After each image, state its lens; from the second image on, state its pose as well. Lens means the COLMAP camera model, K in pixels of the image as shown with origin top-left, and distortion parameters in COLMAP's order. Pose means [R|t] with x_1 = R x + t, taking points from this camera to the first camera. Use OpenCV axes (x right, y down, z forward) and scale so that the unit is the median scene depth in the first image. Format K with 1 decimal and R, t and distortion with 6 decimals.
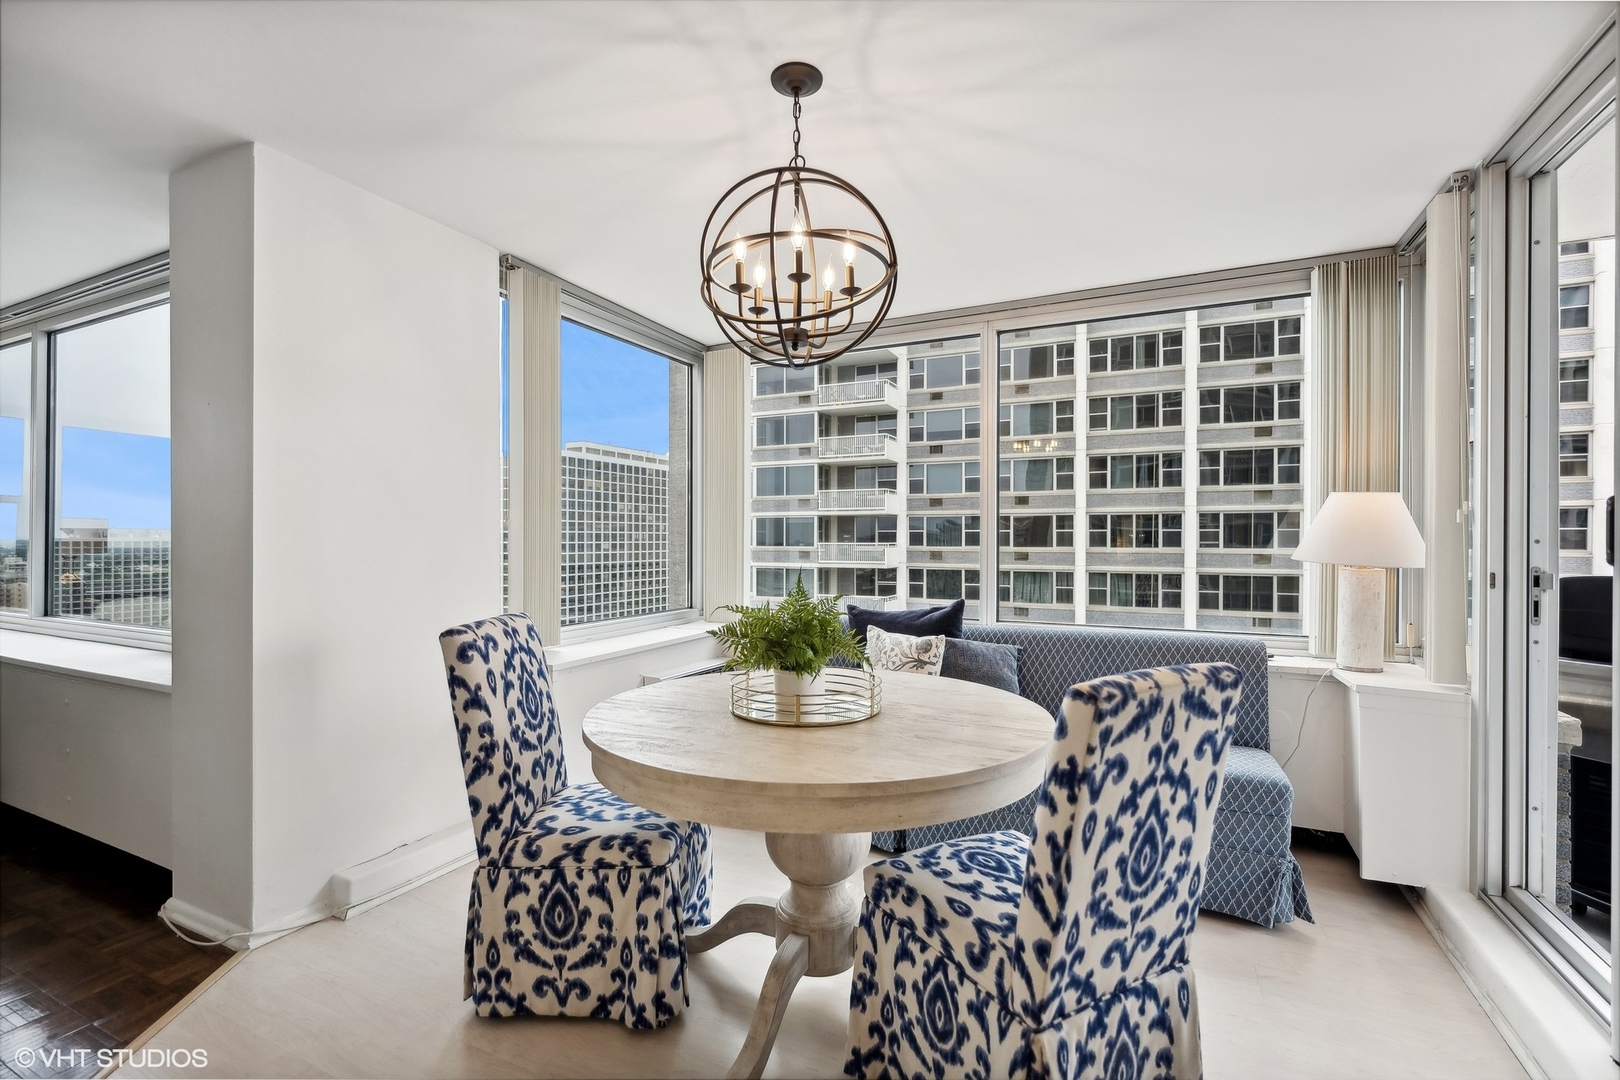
lens RADIAL K [[710.2, 0, 810.0], [0, 710.2, 540.0], [0, 0, 1]] dist [-0.003087, -0.000187]
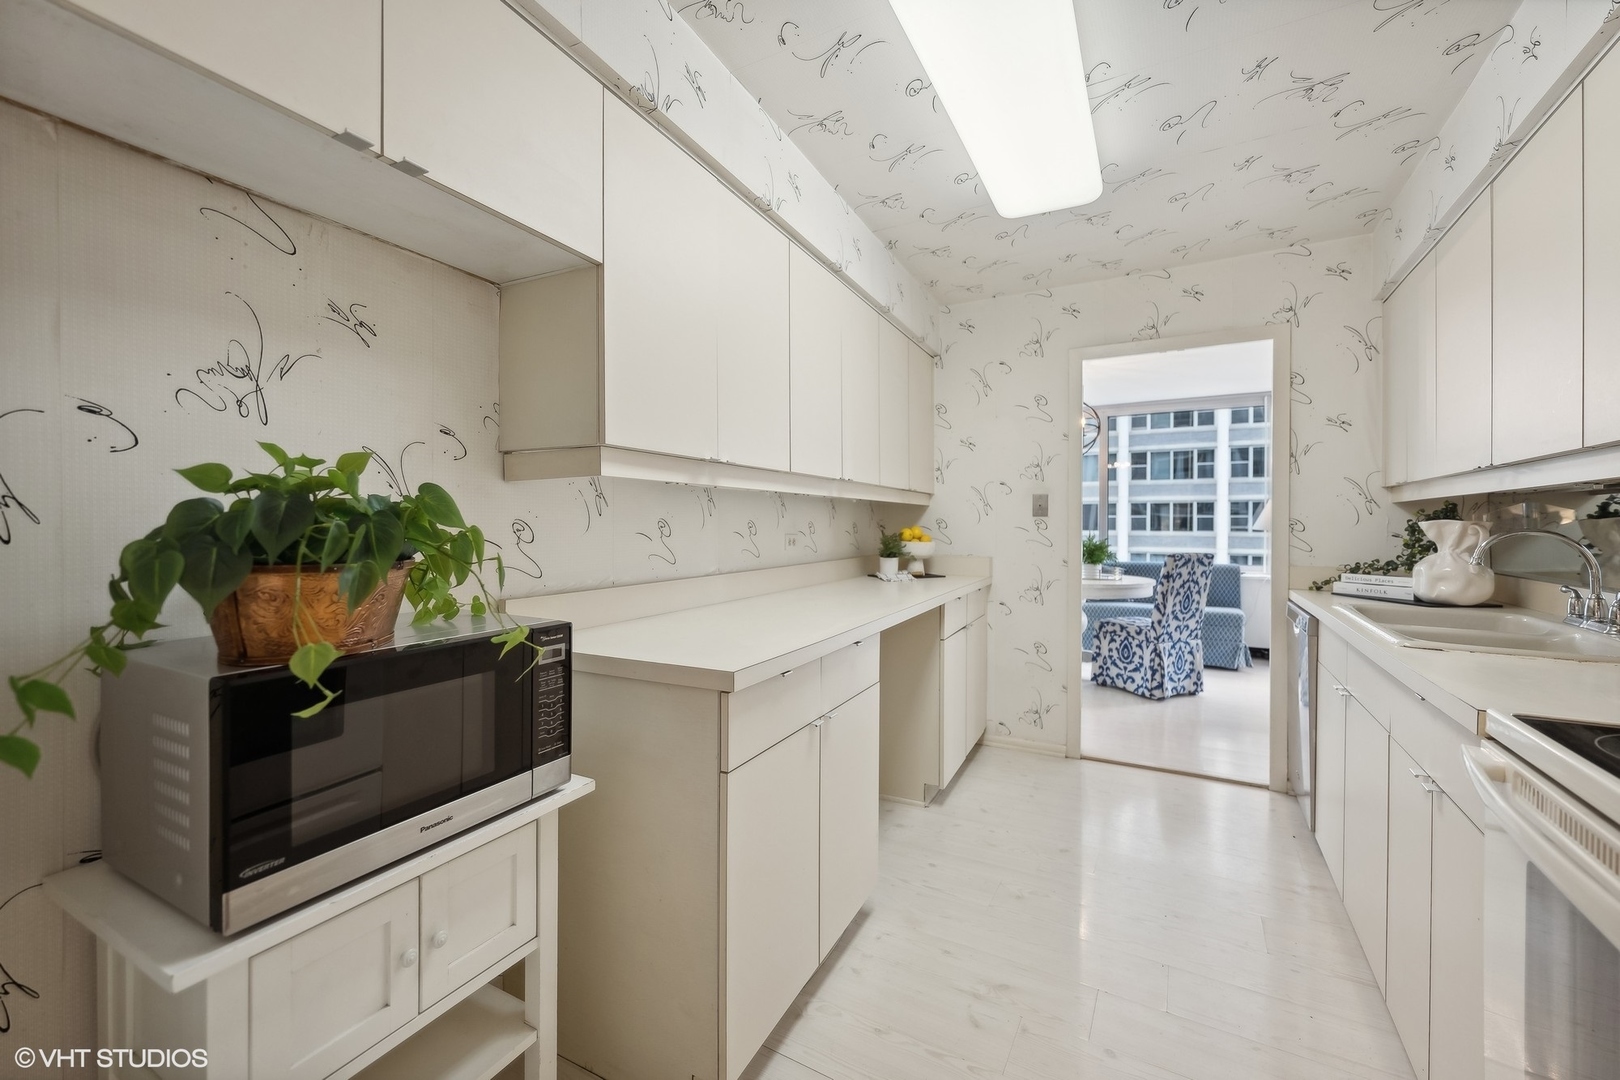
lens RADIAL K [[664.3, 0, 805.8], [0, 664.3, 525.5], [0, 0, 1]] dist [0.002165, 0.000057]
pose [[0.997415, 0.003400, -0.071781, -1.231810], [-0.003330, 0.999994, 0.001105, 0.038614], [0.071784, -0.000863, 0.997420, -2.541945]]
